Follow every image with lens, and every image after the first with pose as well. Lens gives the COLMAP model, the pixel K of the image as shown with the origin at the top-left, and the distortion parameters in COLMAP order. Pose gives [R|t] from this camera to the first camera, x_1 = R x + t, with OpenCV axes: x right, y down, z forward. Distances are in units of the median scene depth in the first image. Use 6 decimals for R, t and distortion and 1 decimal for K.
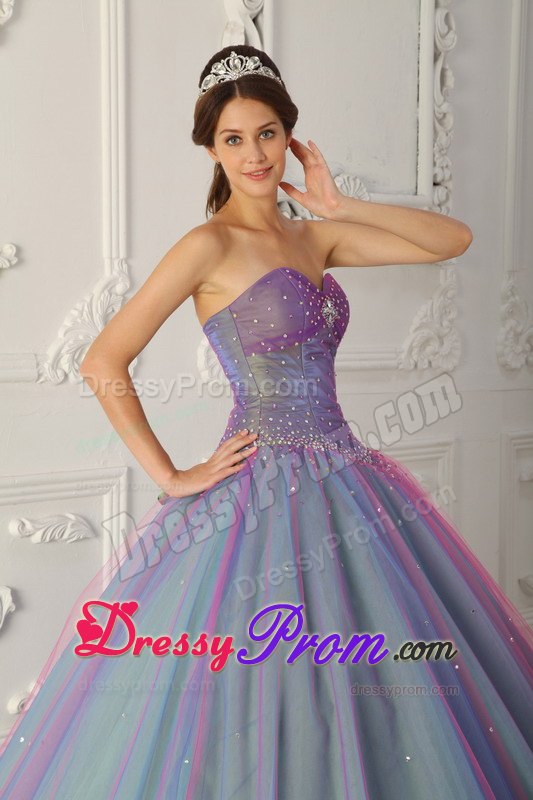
lens RADIAL K [[1257.6, 0, 265.5], [0, 1257.6, 356.8], [0, 0, 1]] dist [0.163420, 0.001547]
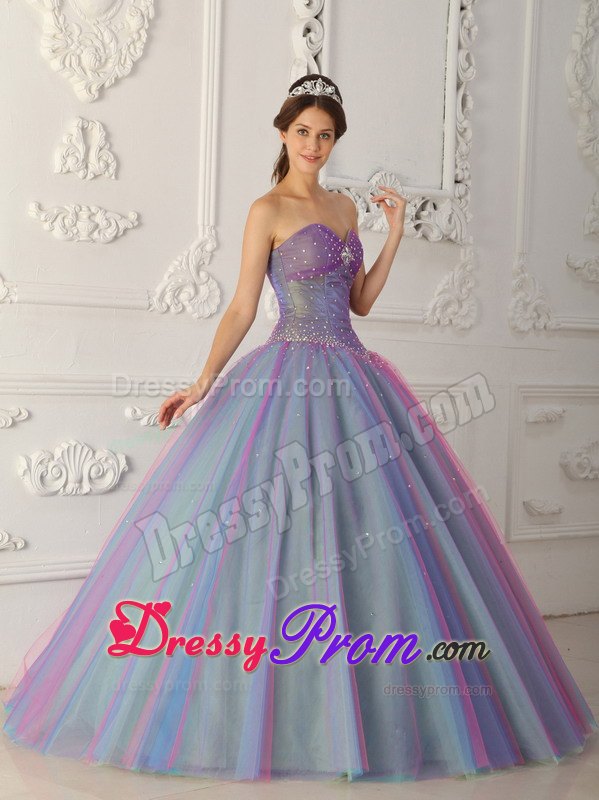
lens RADIAL K [[1526.6, 0, 299.3], [0, 1526.6, 359.3], [0, 0, 1]] dist [0.033707, 0.264806]
pose [[0.996825, 0.029548, -0.073944, 0.095378], [-0.032797, 0.998531, -0.043129, 0.118523], [0.072561, 0.045417, 0.996329, -0.565914]]
